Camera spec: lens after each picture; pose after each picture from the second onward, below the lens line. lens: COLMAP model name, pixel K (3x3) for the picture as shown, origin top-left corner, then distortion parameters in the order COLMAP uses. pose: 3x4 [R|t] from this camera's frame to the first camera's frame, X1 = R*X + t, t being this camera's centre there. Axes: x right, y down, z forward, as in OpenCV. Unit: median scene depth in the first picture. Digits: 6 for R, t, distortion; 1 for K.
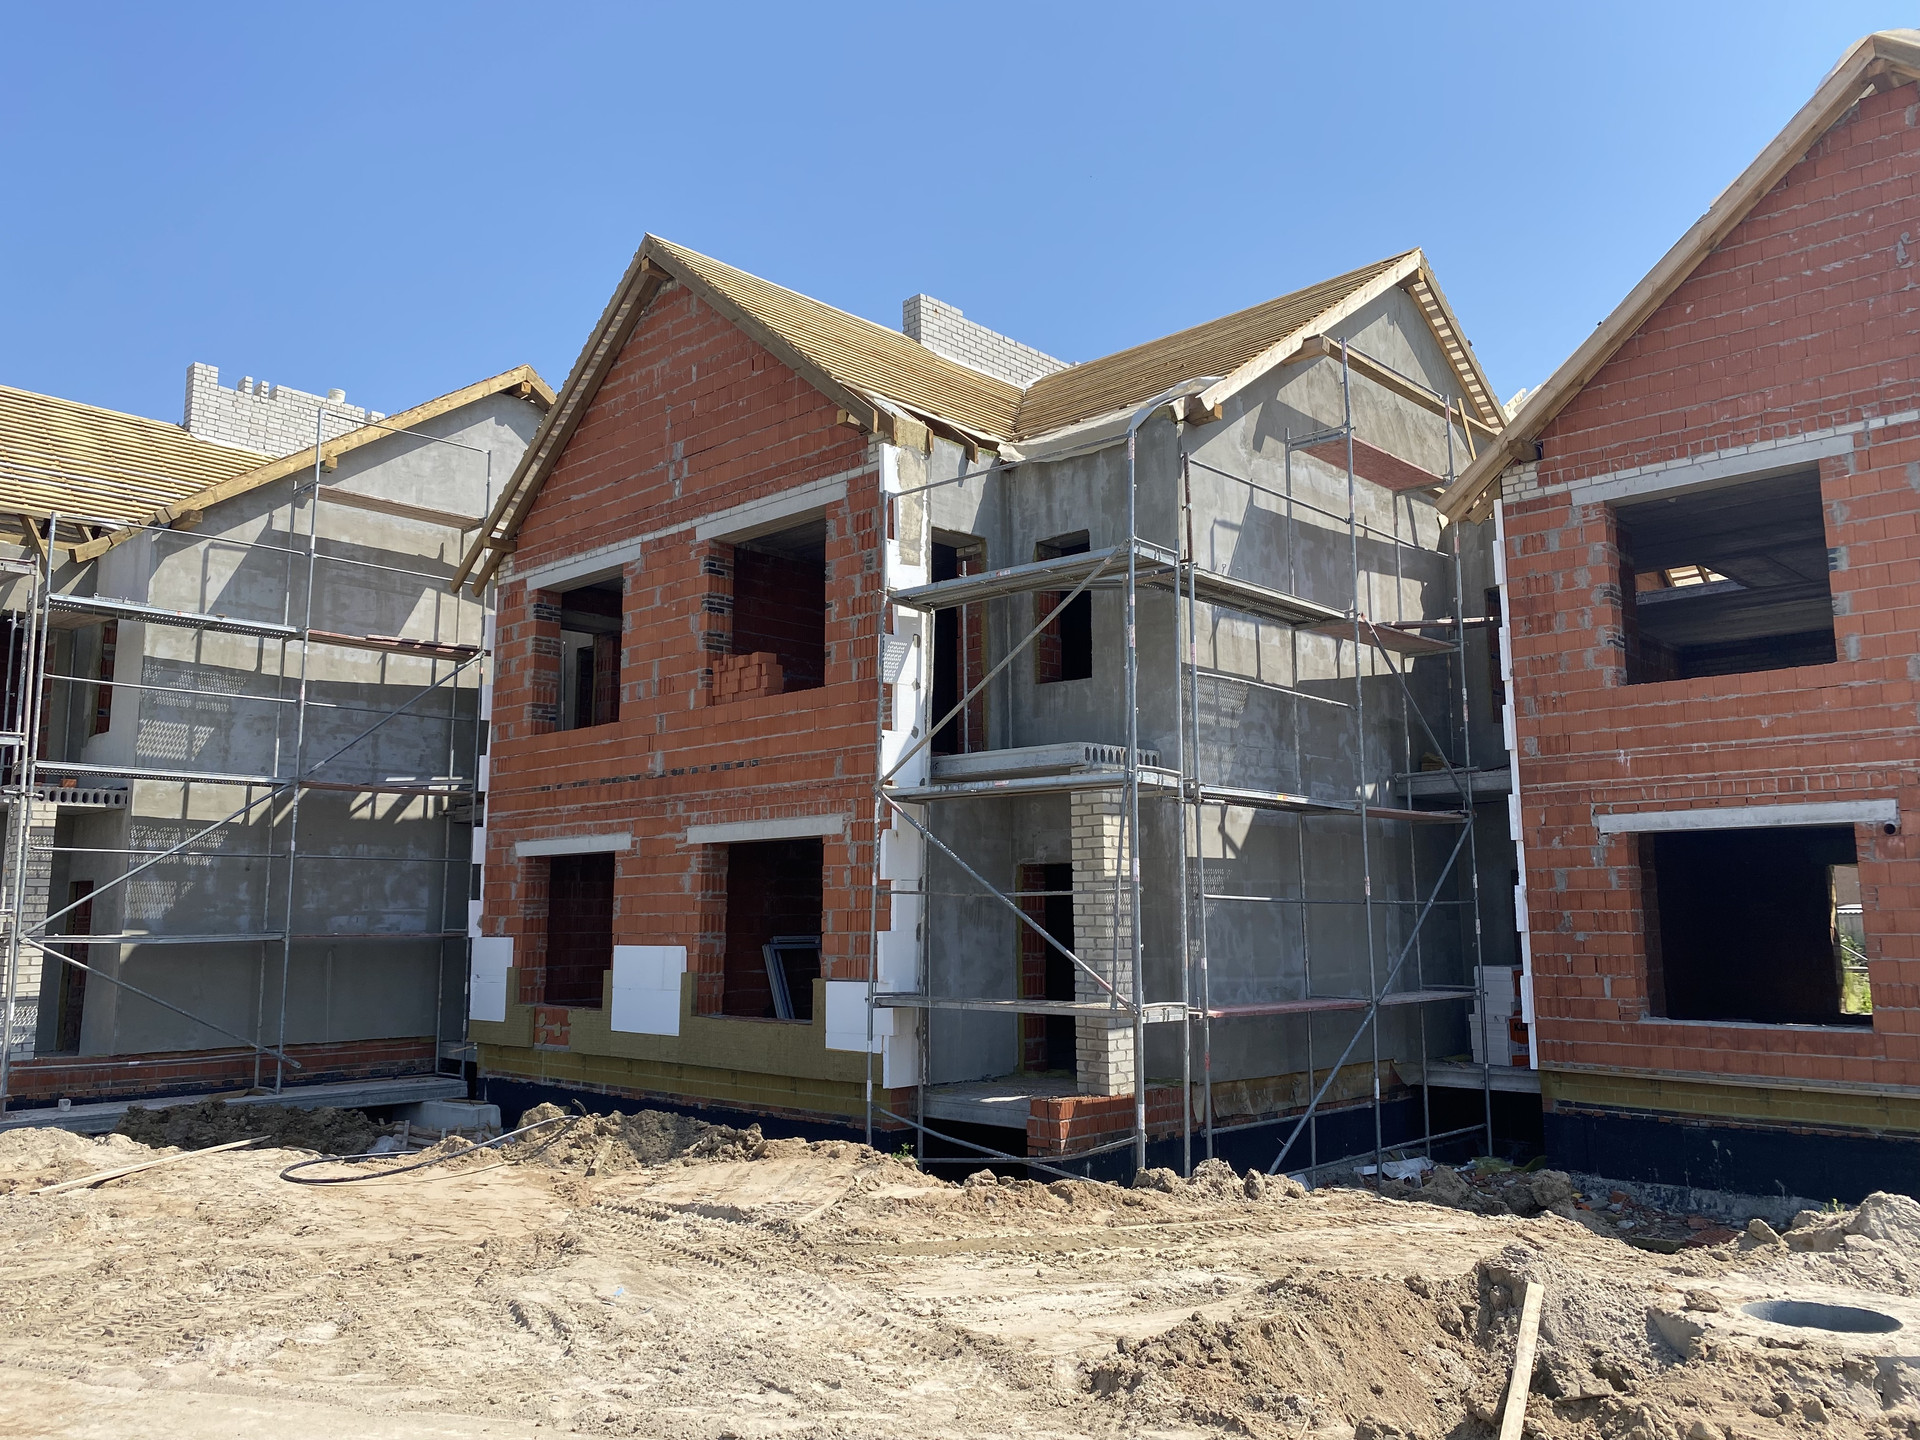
lens RADIAL K [[1470.6, 0, 956.0], [0, 1470.6, 718.8], [0, 0, 1]] dist [0.047887, -0.040027]
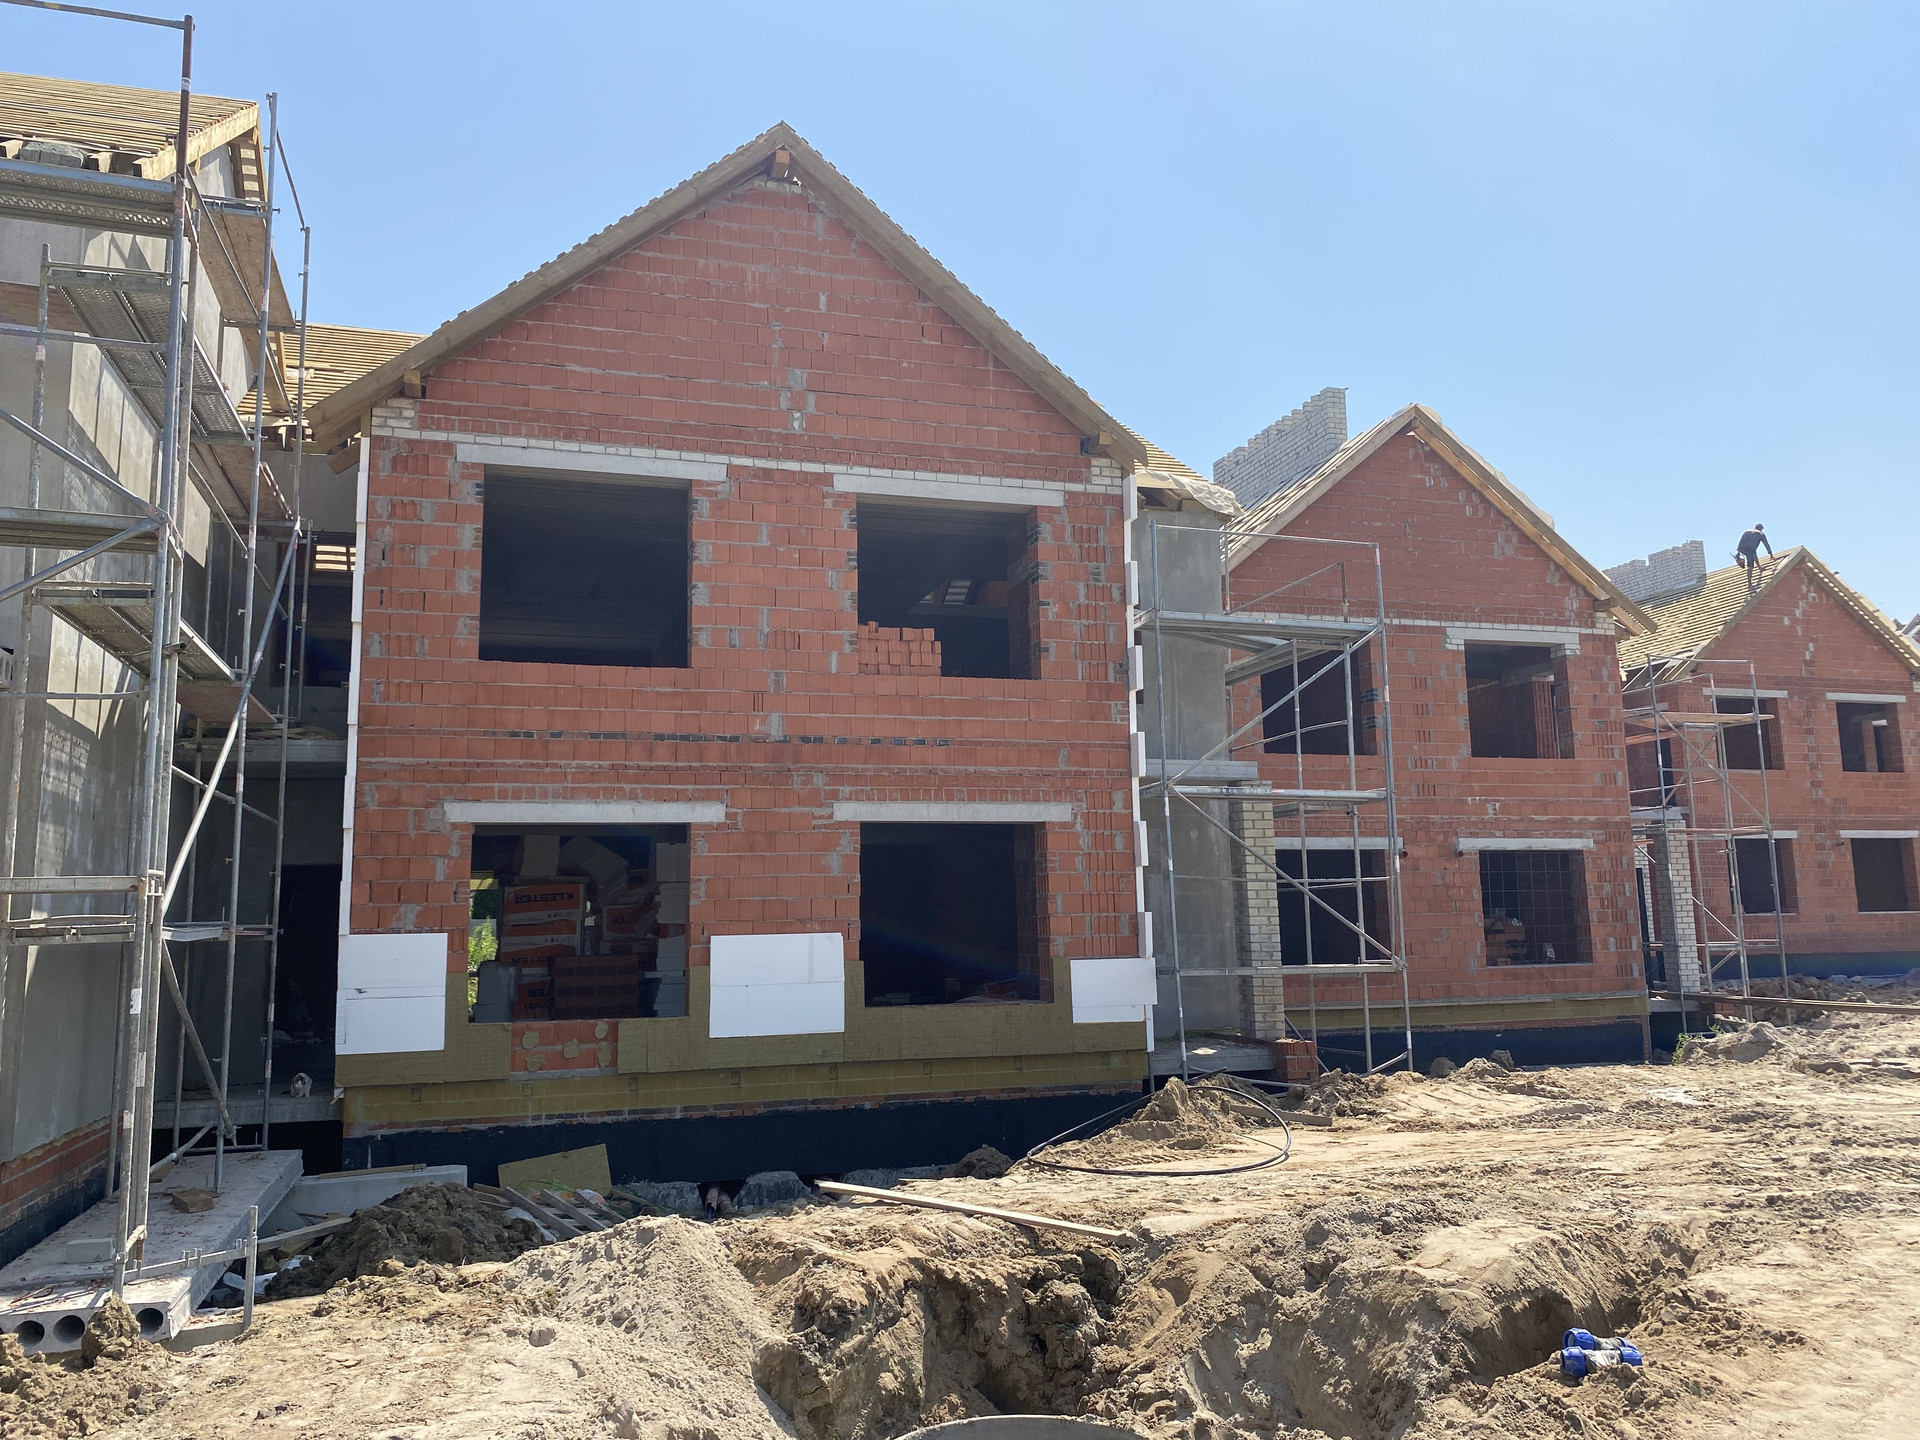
lens RADIAL K [[1470.6, 0, 963.4], [0, 1470.6, 718.5], [0, 0, 1]] dist [0.047887, -0.040027]
pose [[0.482885, 0.117805, 0.867723, -0.934384], [-0.103281, 0.991655, -0.077154, 0.083944], [-0.869572, -0.052363, 0.491023, 0.489008]]
